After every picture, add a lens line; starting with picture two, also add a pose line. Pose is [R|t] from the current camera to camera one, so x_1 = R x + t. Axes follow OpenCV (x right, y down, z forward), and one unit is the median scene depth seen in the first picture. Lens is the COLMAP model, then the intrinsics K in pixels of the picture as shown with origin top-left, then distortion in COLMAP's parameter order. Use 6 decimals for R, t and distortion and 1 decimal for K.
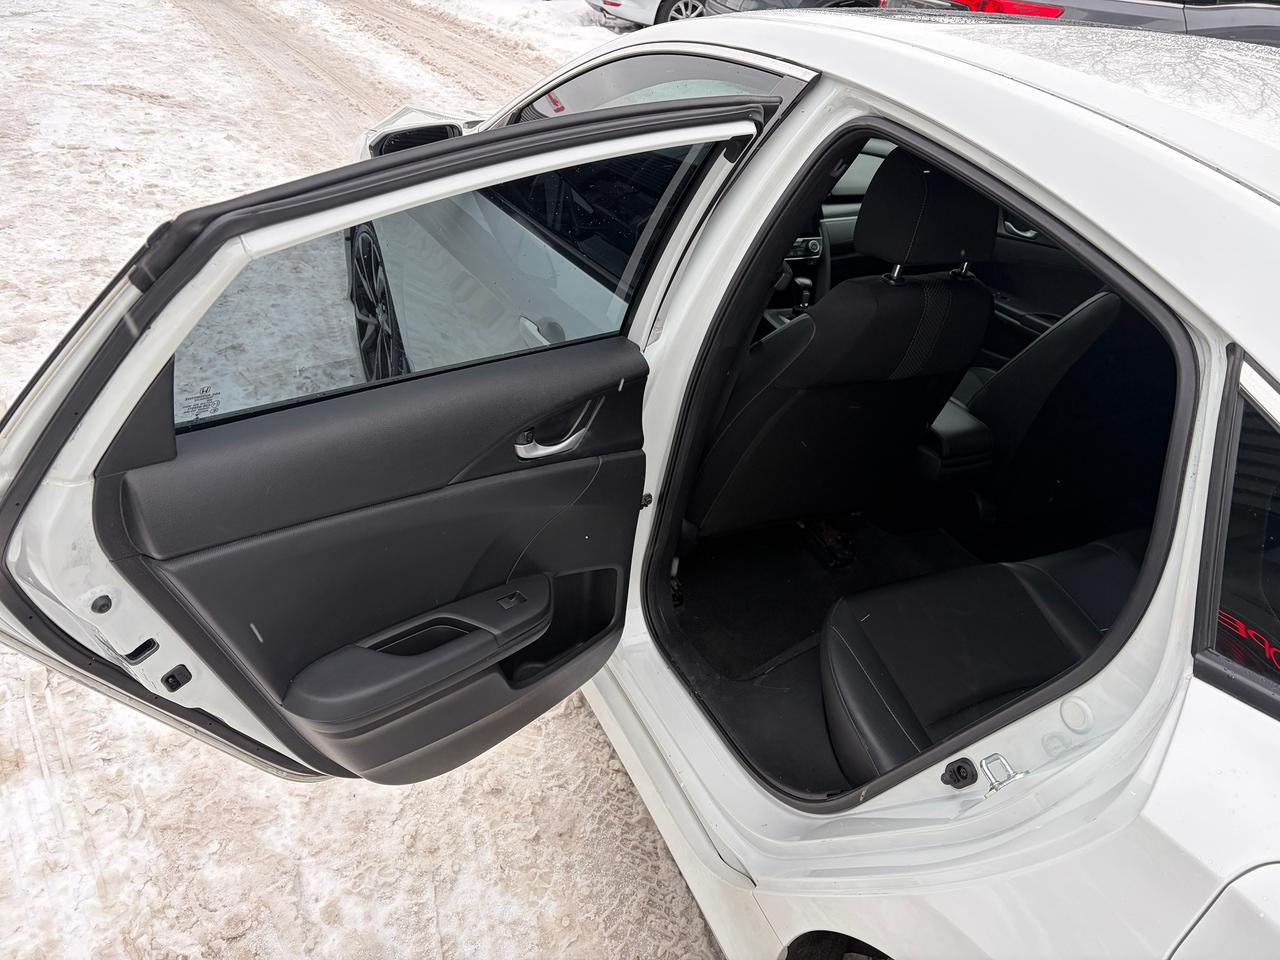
lens RADIAL K [[963.0, 0, 630.0], [0, 963.0, 475.2], [0, 0, 1]] dist [0.040268, -0.041871]
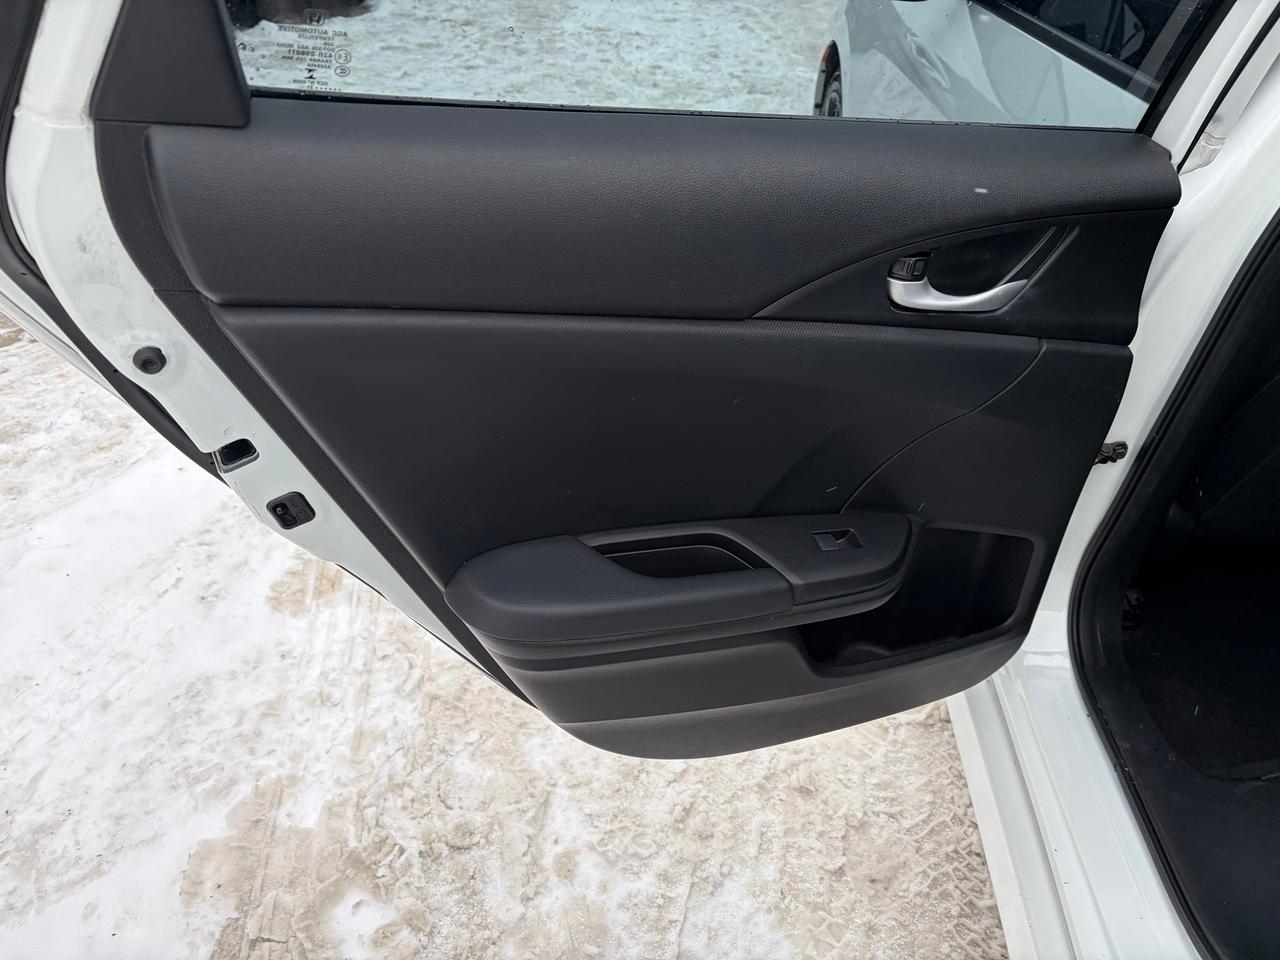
lens RADIAL K [[963.0, 0, 633.6], [0, 963.0, 483.8], [0, 0, 1]] dist [0.040268, -0.041871]
pose [[0.874955, 0.226420, -0.428005, 0.016800], [-0.199841, 0.973998, 0.106729, 0.041220], [0.441042, -0.007850, 0.897452, 0.289700]]
